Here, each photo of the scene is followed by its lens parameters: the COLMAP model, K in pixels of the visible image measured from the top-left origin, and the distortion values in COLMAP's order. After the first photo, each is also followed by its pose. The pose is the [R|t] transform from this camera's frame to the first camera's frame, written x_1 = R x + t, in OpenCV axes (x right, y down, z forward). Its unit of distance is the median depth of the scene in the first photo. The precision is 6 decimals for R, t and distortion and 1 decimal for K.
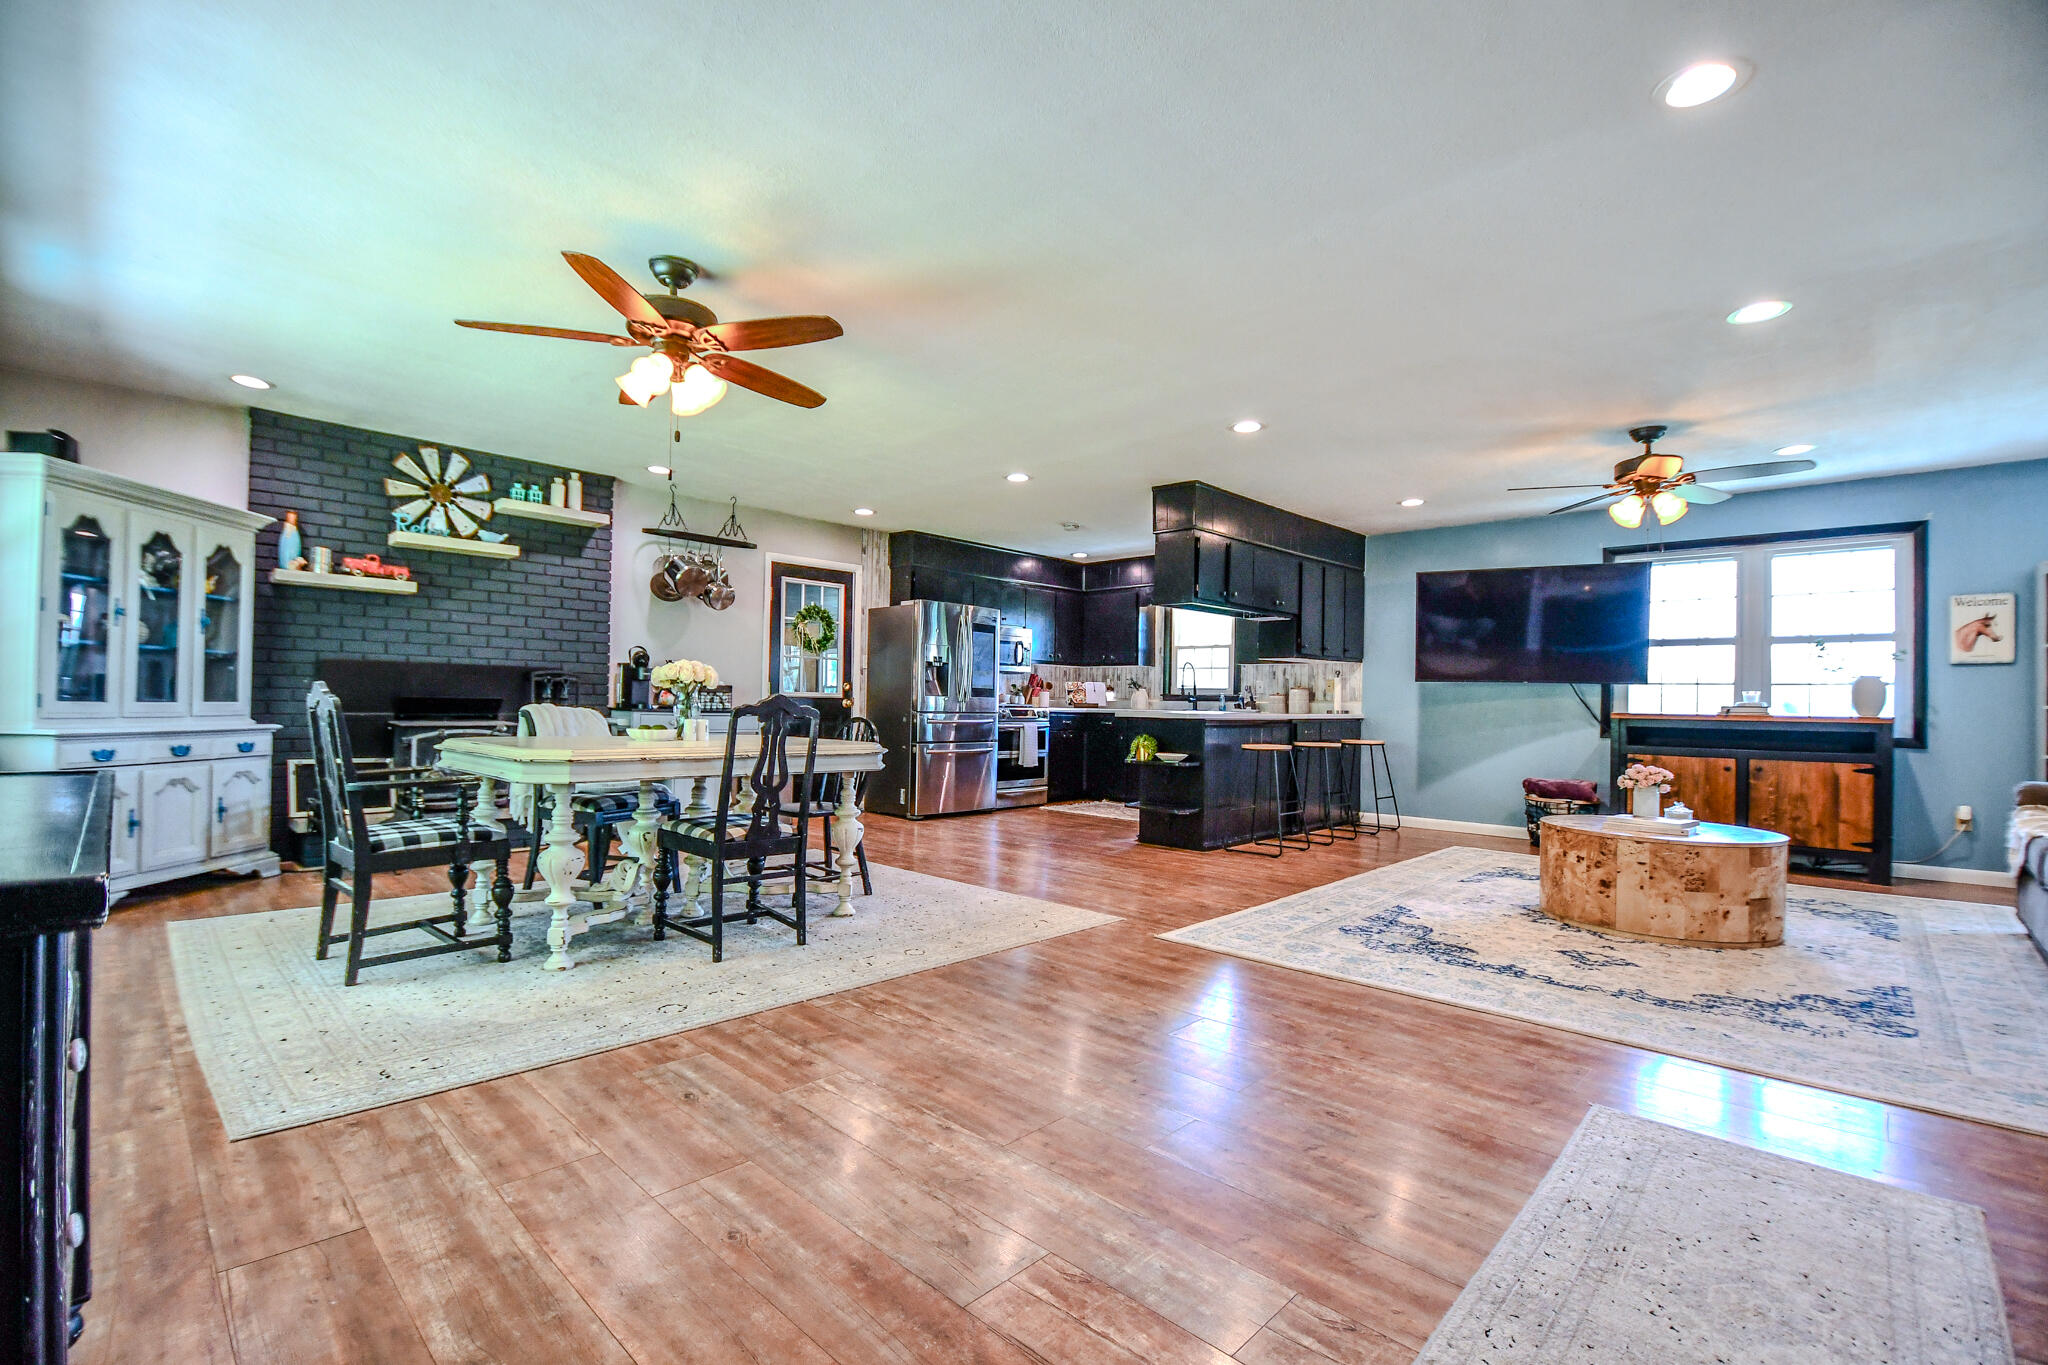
lens RADIAL K [[893.6, 0, 1003.0], [0, 893.6, 695.3], [0, 0, 1]] dist [0.000383, -0.013365]
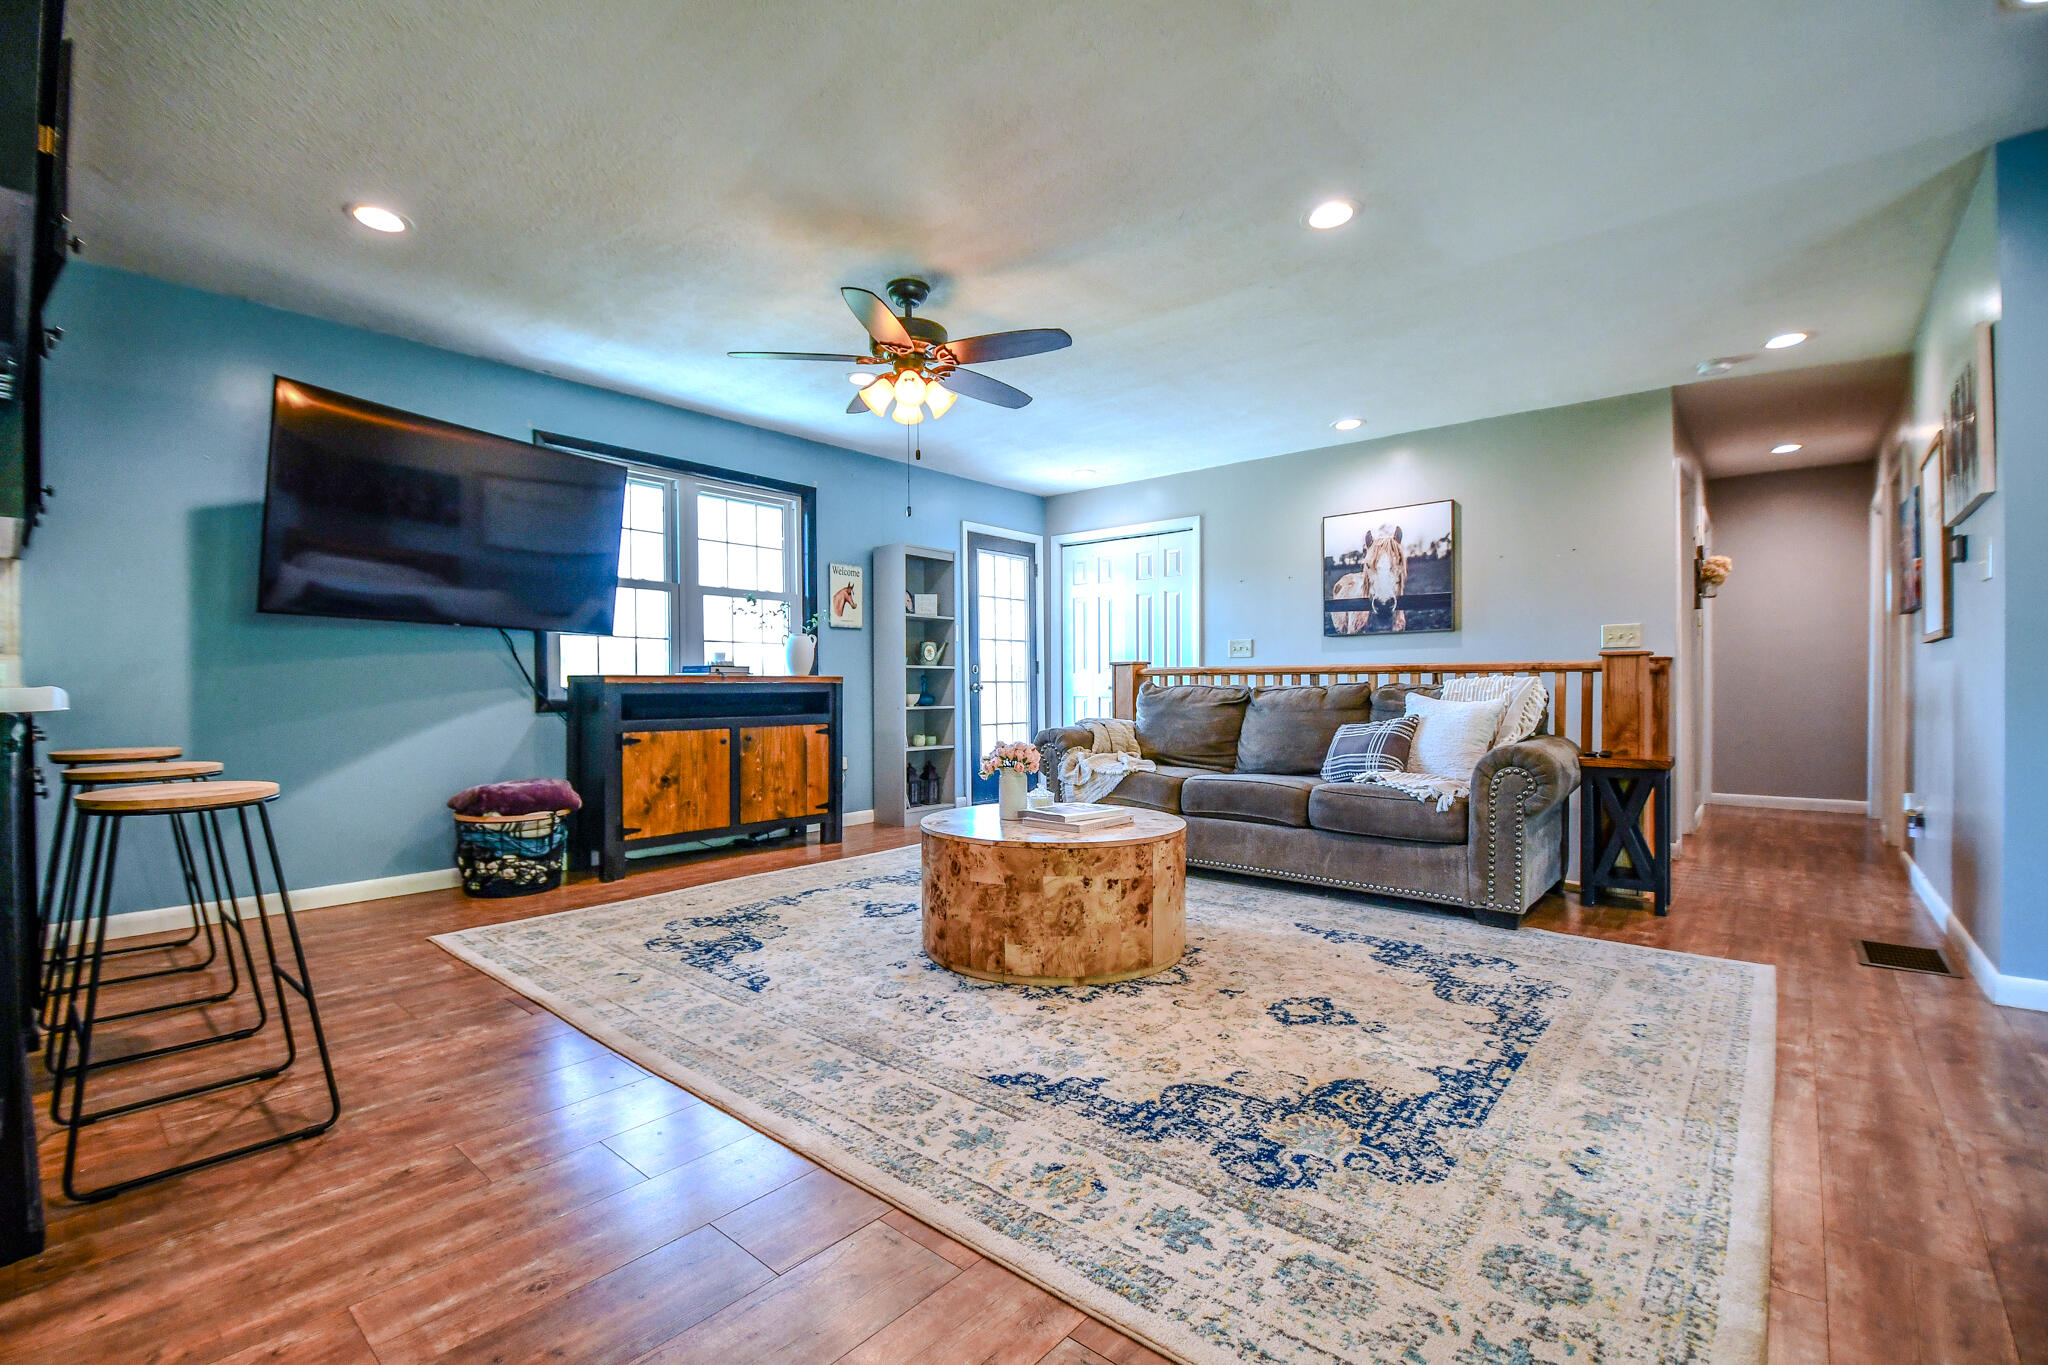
lens RADIAL K [[893.6, 0, 987.0], [0, 893.6, 691.9], [0, 0, 1]] dist [0.000383, -0.013365]
pose [[-0.042296, -0.025816, 0.998772, -0.023965], [-0.008479, 0.999639, 0.025479, 0.015831], [-0.999069, -0.007391, -0.042500, 0.906948]]
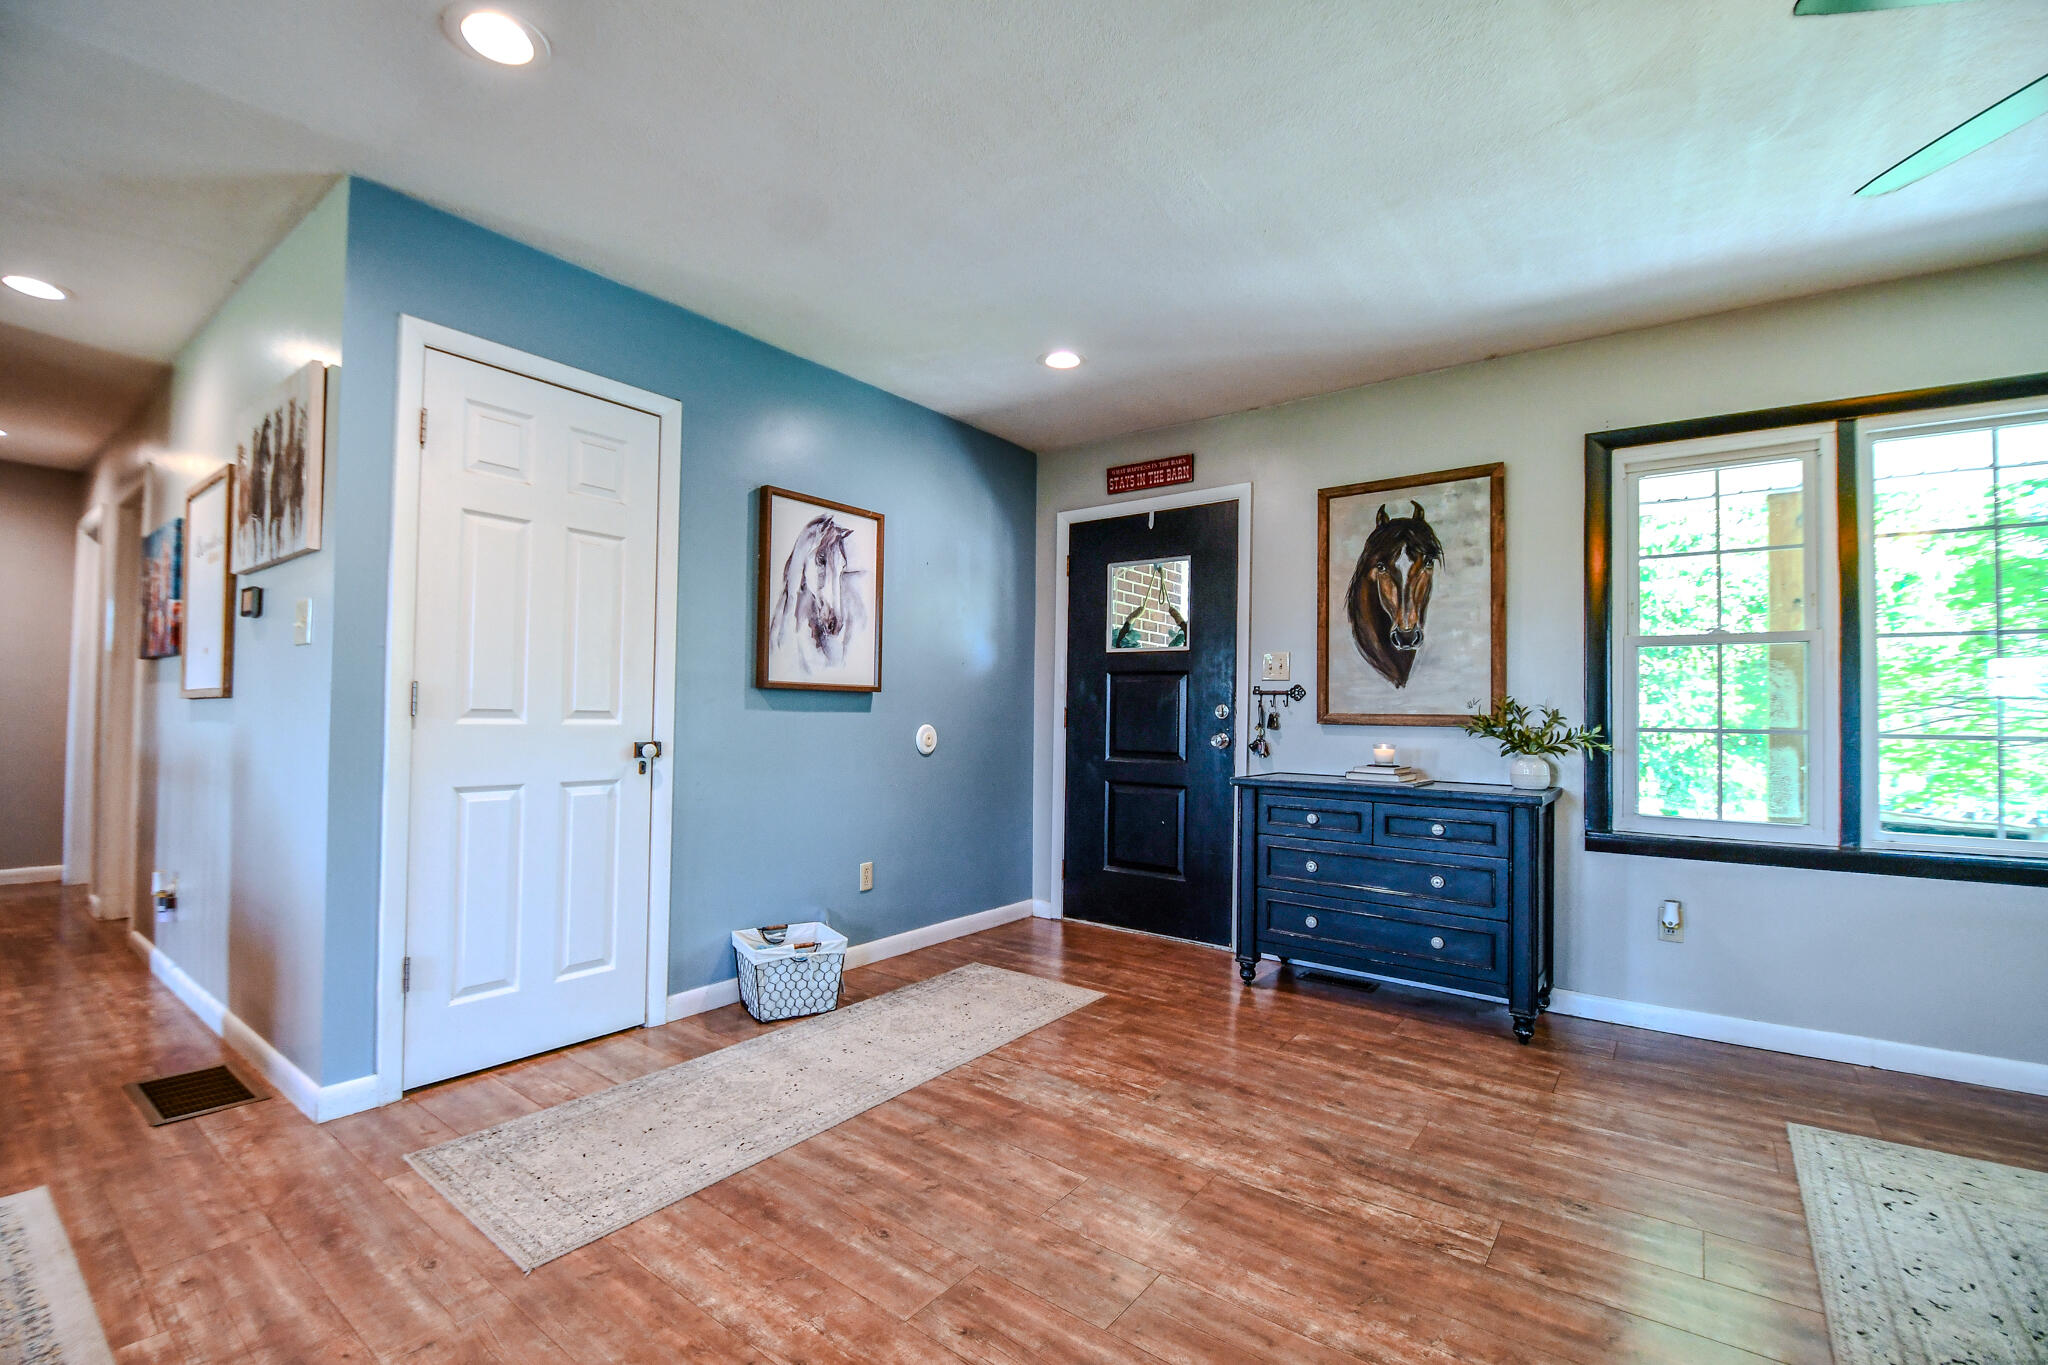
lens RADIAL K [[893.6, 0, 997.0], [0, 893.6, 695.0], [0, 0, 1]] dist [0.000383, -0.013365]
pose [[-0.993131, -0.036762, -0.111085, 0.158731], [-0.032845, 0.998779, -0.036893, -0.011164], [0.112305, -0.032991, -0.993126, 0.802953]]
